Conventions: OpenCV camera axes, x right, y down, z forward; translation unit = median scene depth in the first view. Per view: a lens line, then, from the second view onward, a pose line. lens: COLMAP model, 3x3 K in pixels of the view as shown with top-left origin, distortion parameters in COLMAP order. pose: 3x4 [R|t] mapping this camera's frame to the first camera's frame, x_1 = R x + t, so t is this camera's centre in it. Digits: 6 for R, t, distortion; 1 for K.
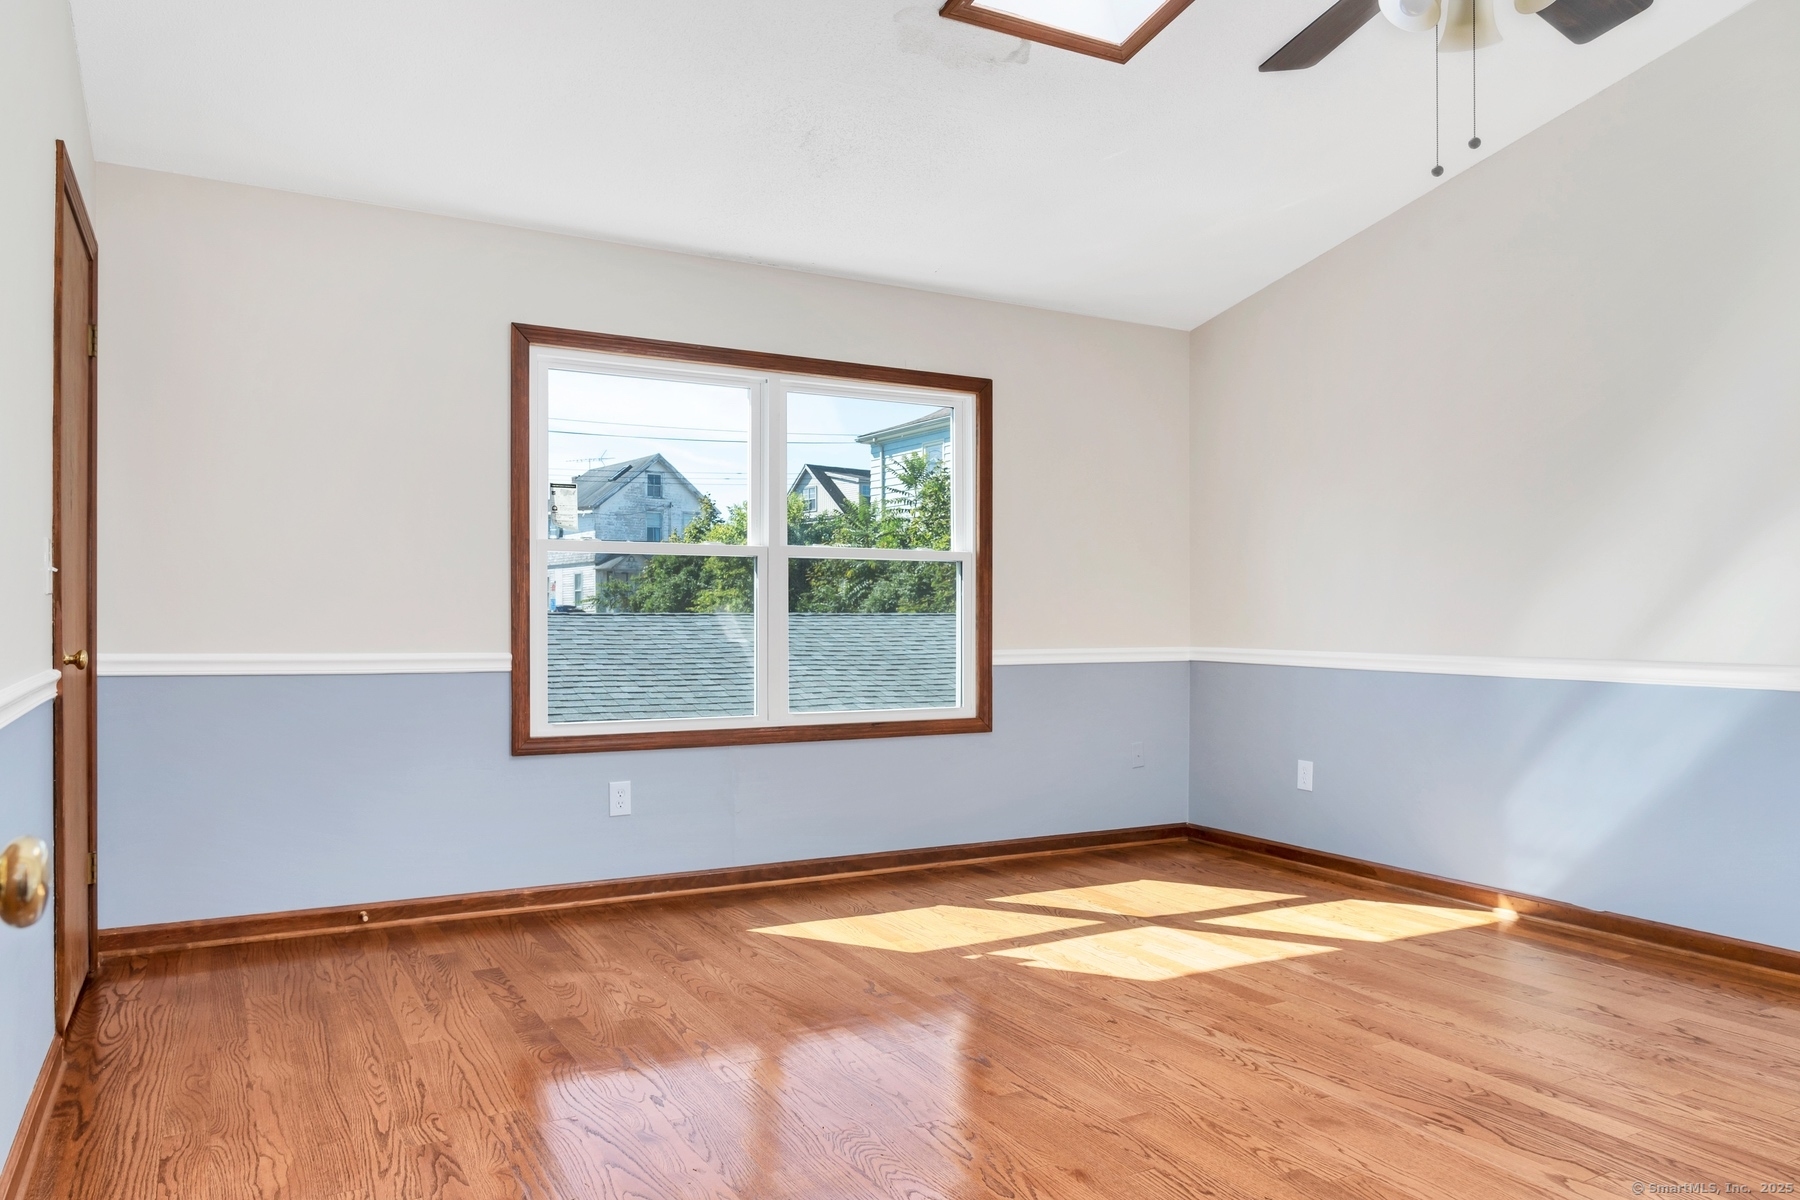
lens RADIAL K [[1217.6, 0, 900.0], [0, 1217.6, 600.0], [0, 0, 1]] dist [-0.003133, -0.002636]
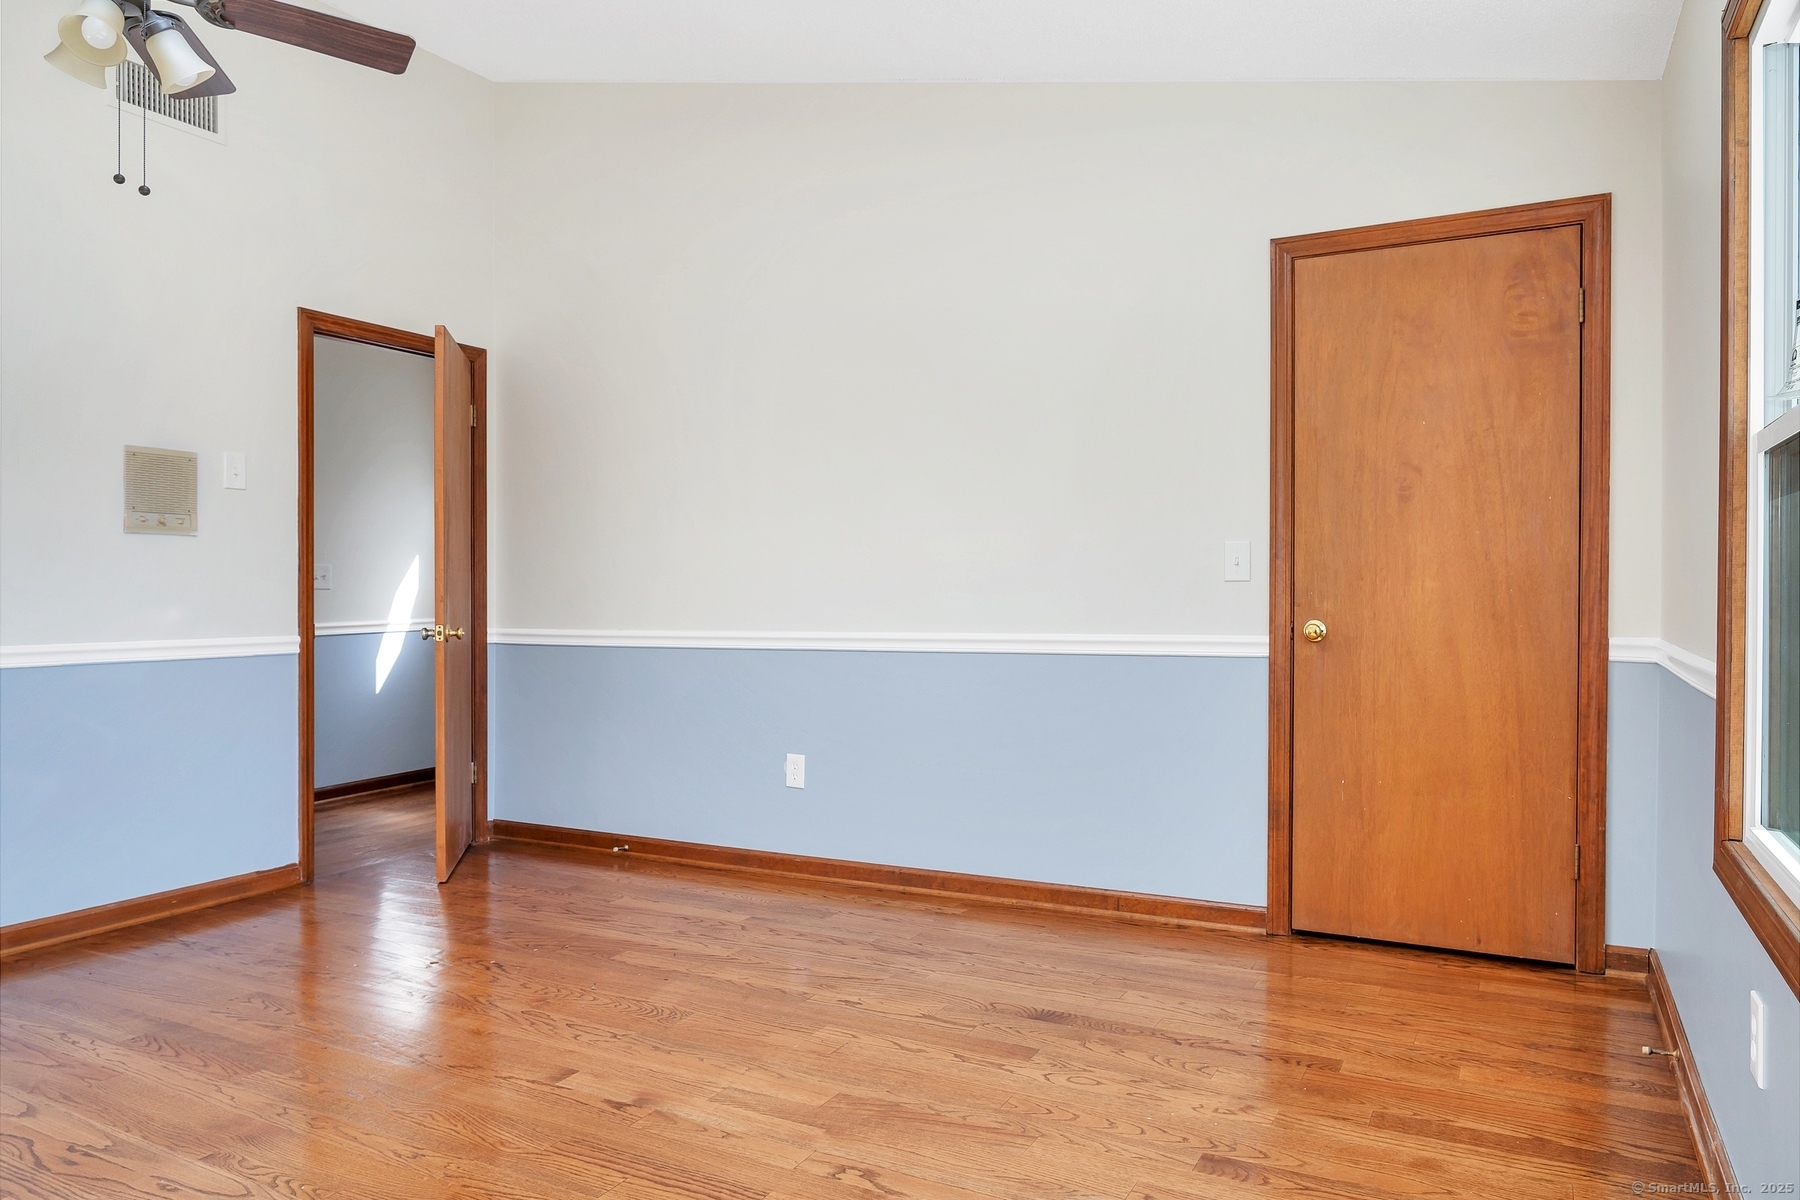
lens RADIAL K [[1217.6, 0, 900.0], [0, 1217.6, 600.0], [0, 0, 1]] dist [-0.003133, -0.002636]
pose [[-0.839789, 0.000478, -0.542913, 0.373580], [0.006549, 0.999936, -0.009250, 0.022363], [0.542874, -0.011324, -0.839738, 1.849312]]
